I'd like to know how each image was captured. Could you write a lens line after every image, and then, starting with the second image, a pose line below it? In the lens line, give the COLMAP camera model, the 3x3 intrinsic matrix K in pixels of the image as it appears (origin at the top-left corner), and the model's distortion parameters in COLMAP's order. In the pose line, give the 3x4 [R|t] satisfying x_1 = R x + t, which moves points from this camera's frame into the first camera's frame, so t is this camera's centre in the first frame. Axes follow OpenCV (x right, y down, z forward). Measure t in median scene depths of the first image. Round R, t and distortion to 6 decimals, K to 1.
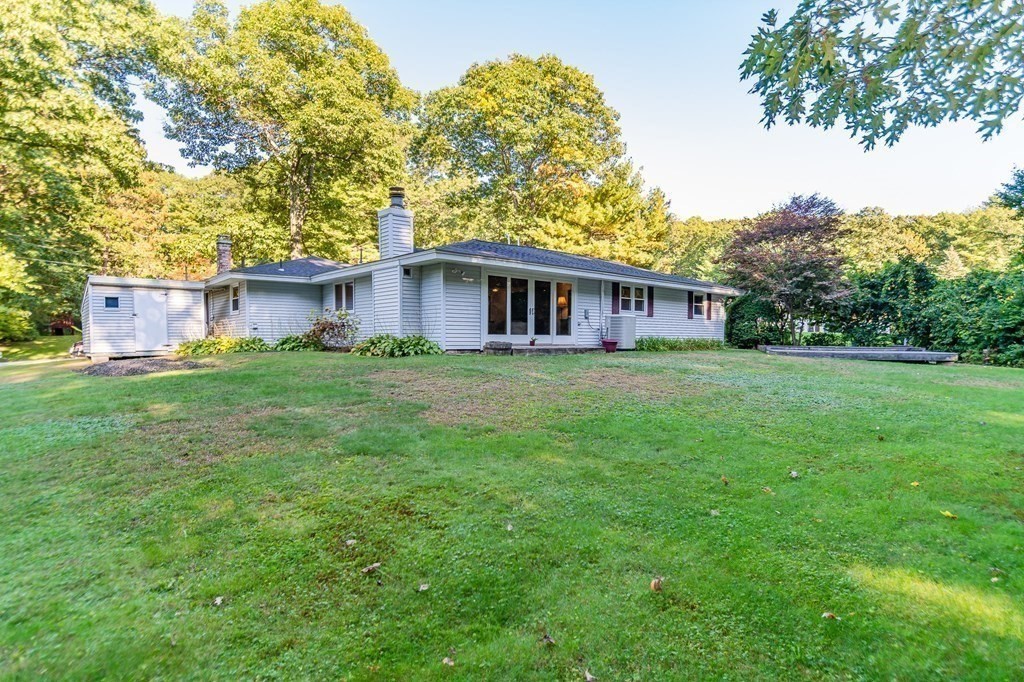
lens RADIAL K [[544.2, 0, 513.9], [0, 544.2, 356.4], [0, 0, 1]] dist [-0.044148, 0.037767]
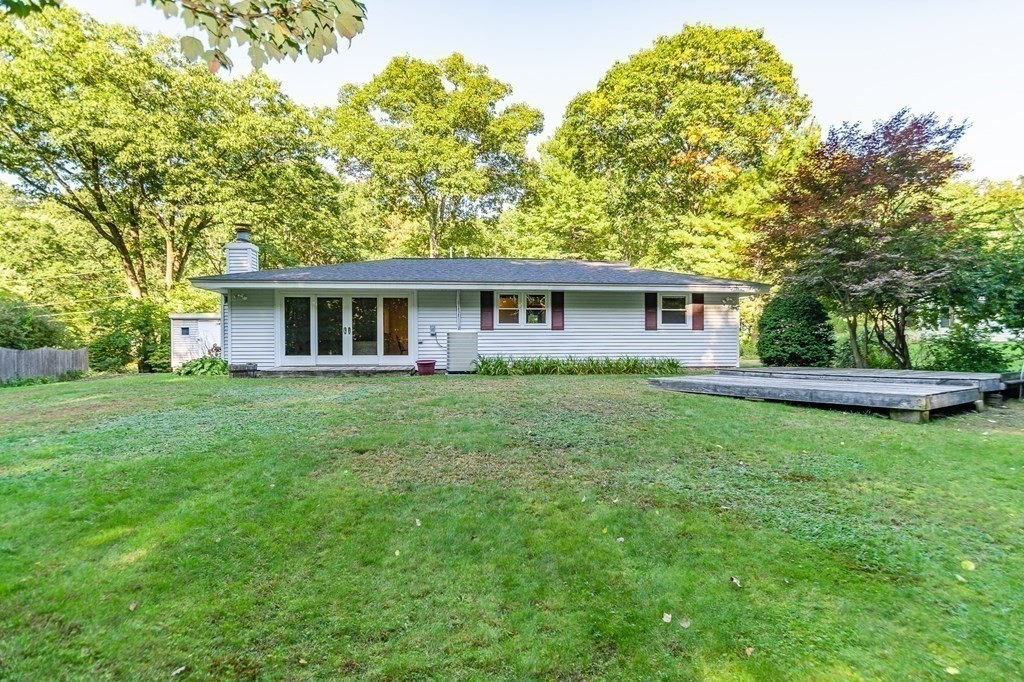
lens RADIAL K [[525.5, 0, 512.0], [0, 525.5, 341.0], [0, 0, 1]] dist [0.001773, 0.000174]
pose [[0.819302, -0.016375, -0.573129, 0.587168], [-0.012814, 0.998820, -0.046855, -0.018518], [0.573219, 0.045732, 0.818125, 0.309194]]
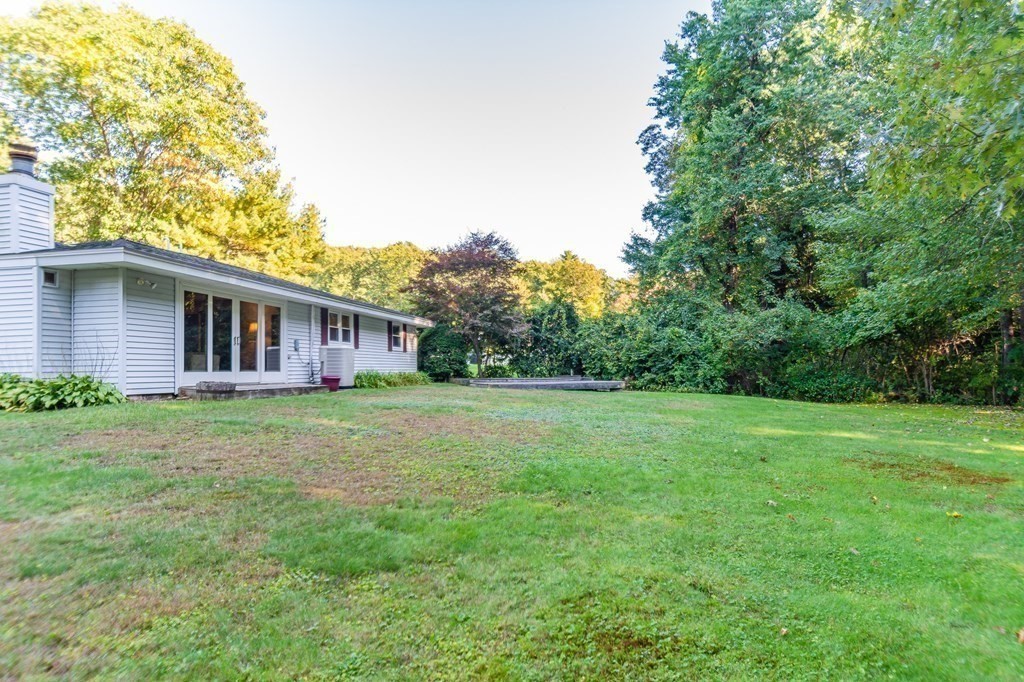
lens RADIAL K [[598.7, 0, 508.9], [0, 598.7, 354.1], [0, 0, 1]] dist [-0.040367, 0.030692]
pose [[0.799440, 0.001767, 0.600743, -0.121062], [0.036018, 0.998056, -0.050866, -0.005770], [-0.599665, 0.062302, 0.797823, 0.077027]]
